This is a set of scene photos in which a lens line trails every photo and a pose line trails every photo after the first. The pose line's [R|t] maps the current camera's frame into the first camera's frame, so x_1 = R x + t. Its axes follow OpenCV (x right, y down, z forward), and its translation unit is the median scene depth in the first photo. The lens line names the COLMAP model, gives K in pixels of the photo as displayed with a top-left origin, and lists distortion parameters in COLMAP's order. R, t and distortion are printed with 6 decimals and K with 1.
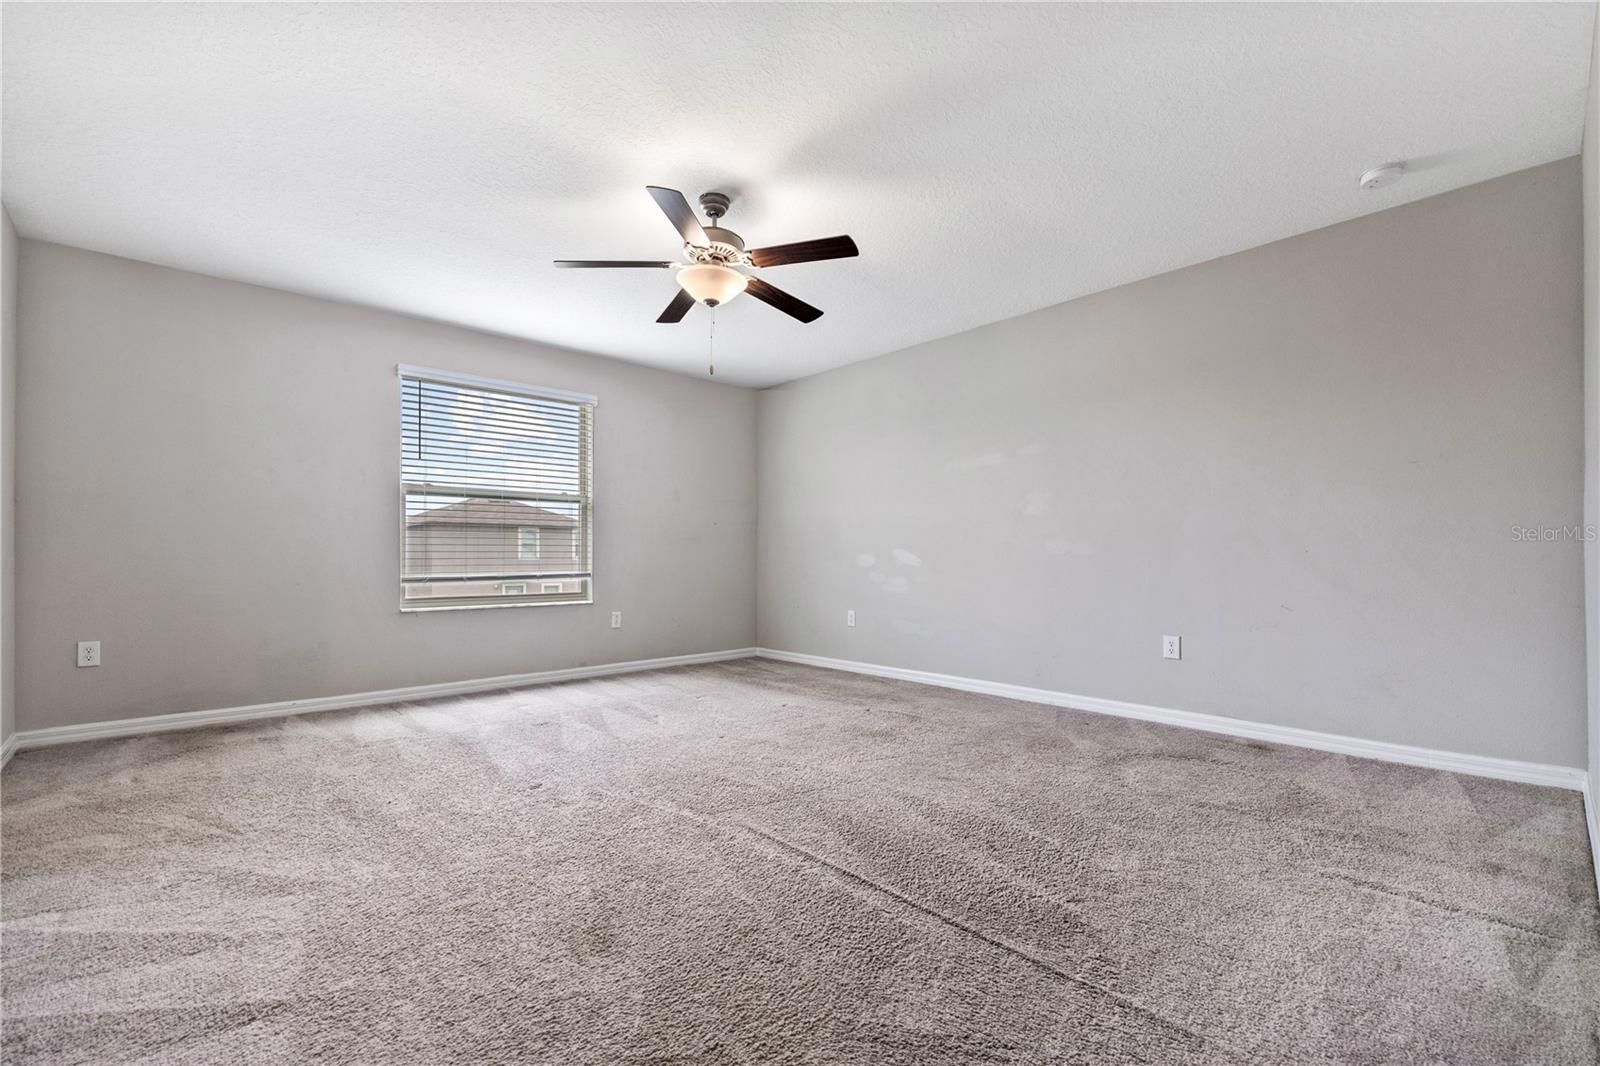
lens RADIAL K [[701.4, 0, 798.4], [0, 701.4, 548.1], [0, 0, 1]] dist [0.006054, -0.000358]
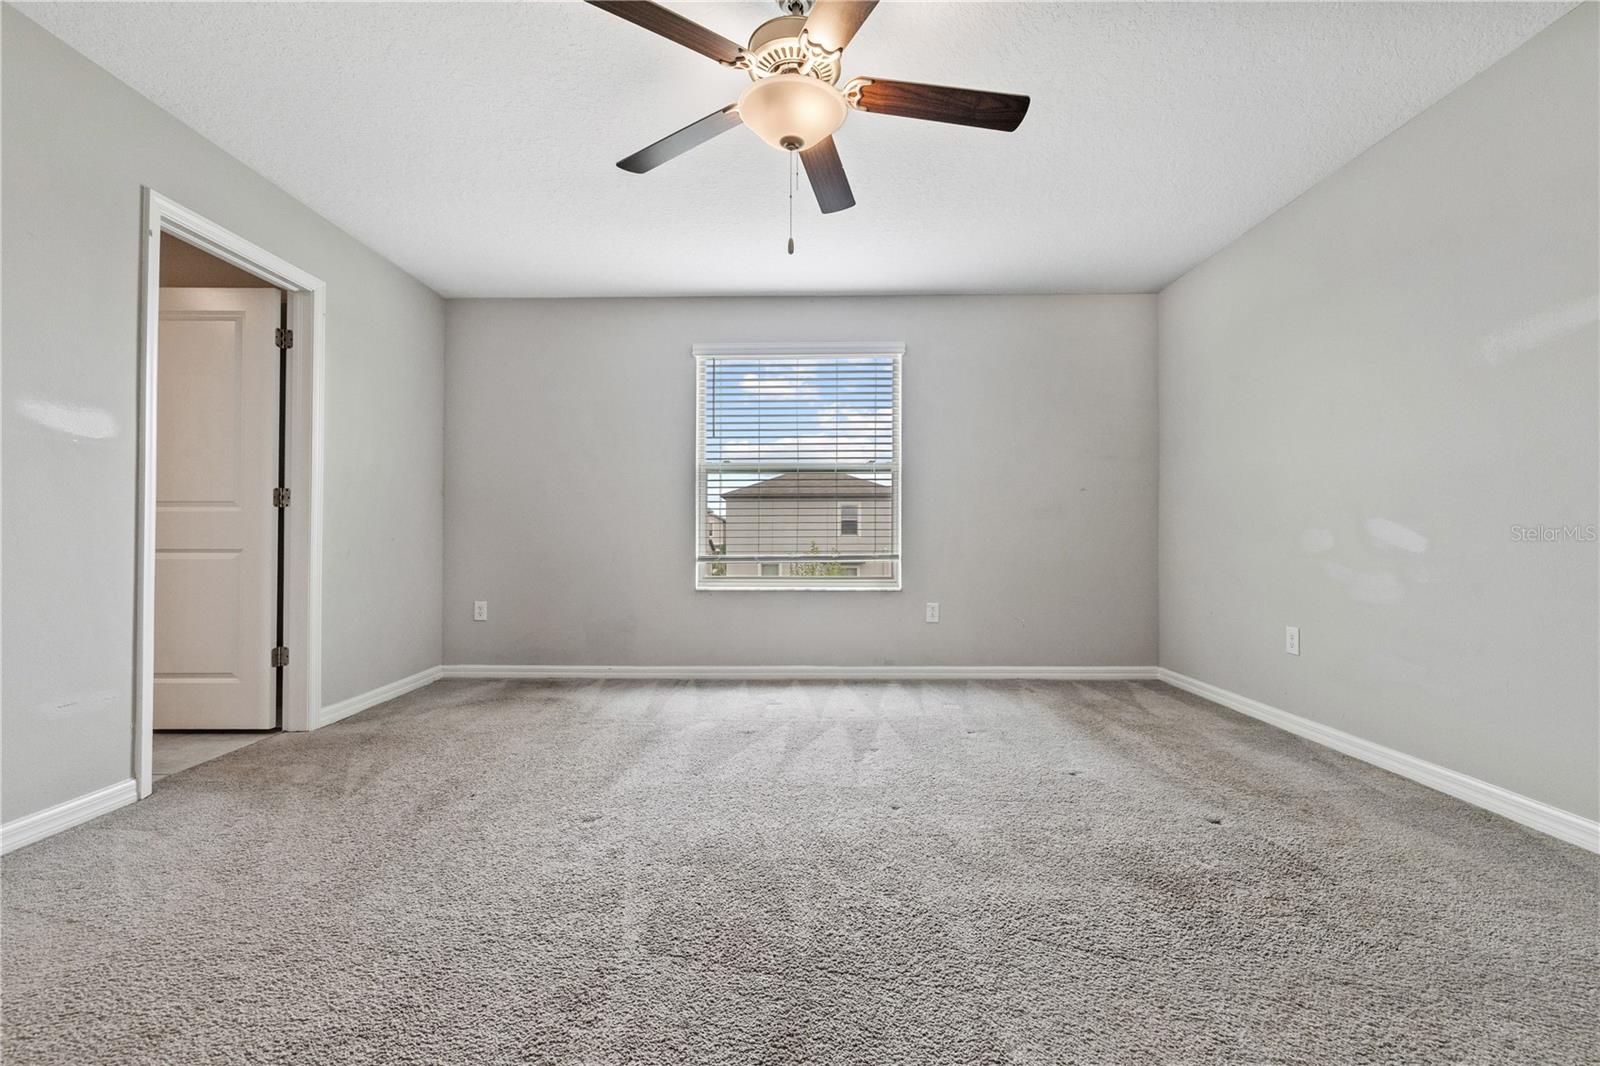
lens RADIAL K [[701.4, 0, 784.3], [0, 701.4, 526.8], [0, 0, 1]] dist [0.006054, -0.000358]
pose [[0.717080, -0.009579, -0.696925, 0.203184], [0.011090, 0.999936, -0.002332, 0.003614], [0.696903, -0.006056, 0.717140, 0.328857]]
